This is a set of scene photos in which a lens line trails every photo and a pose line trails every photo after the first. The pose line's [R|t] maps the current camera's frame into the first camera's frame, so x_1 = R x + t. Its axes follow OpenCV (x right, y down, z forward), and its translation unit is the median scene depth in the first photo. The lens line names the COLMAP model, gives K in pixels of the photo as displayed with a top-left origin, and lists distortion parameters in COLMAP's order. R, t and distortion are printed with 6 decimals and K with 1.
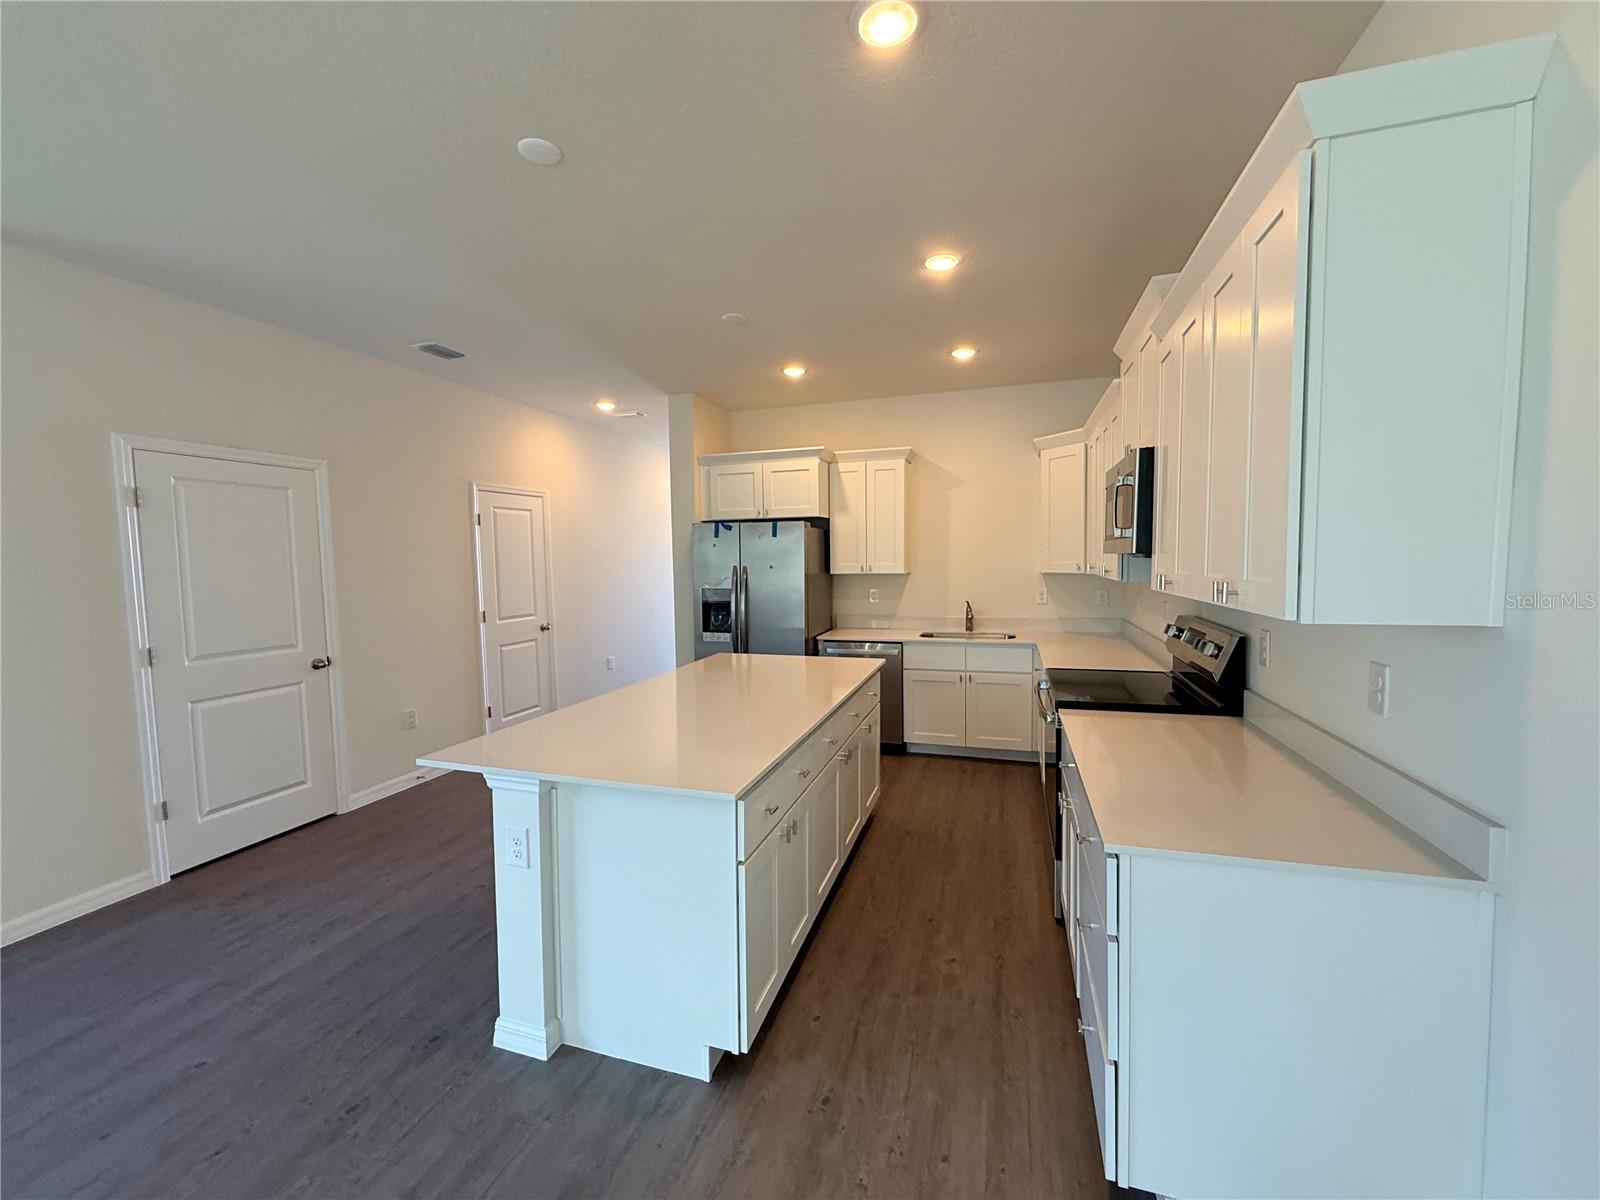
lens RADIAL K [[634.6, 0, 801.1], [0, 634.6, 604.2], [0, 0, 1]] dist [0.002475, 0.000093]
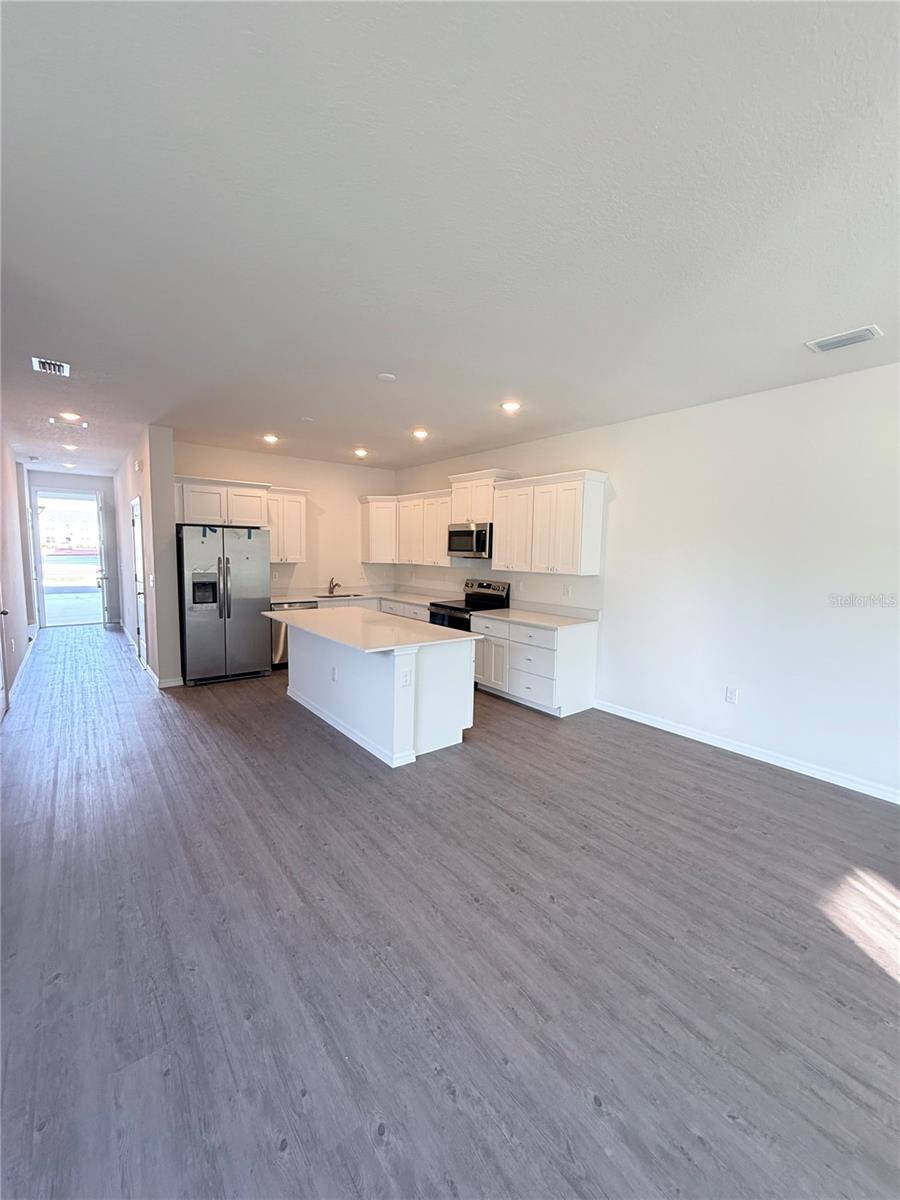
lens RADIAL K [[475.9, 0, 454.6], [0, 475.9, 596.1], [0, 0, 1]] dist [0.002475, 0.000093]
pose [[0.557066, -0.054042, 0.828708, -0.763158], [0.032518, 0.998535, 0.043258, -0.000568], [-0.829831, 0.002851, 0.558007, -0.068957]]
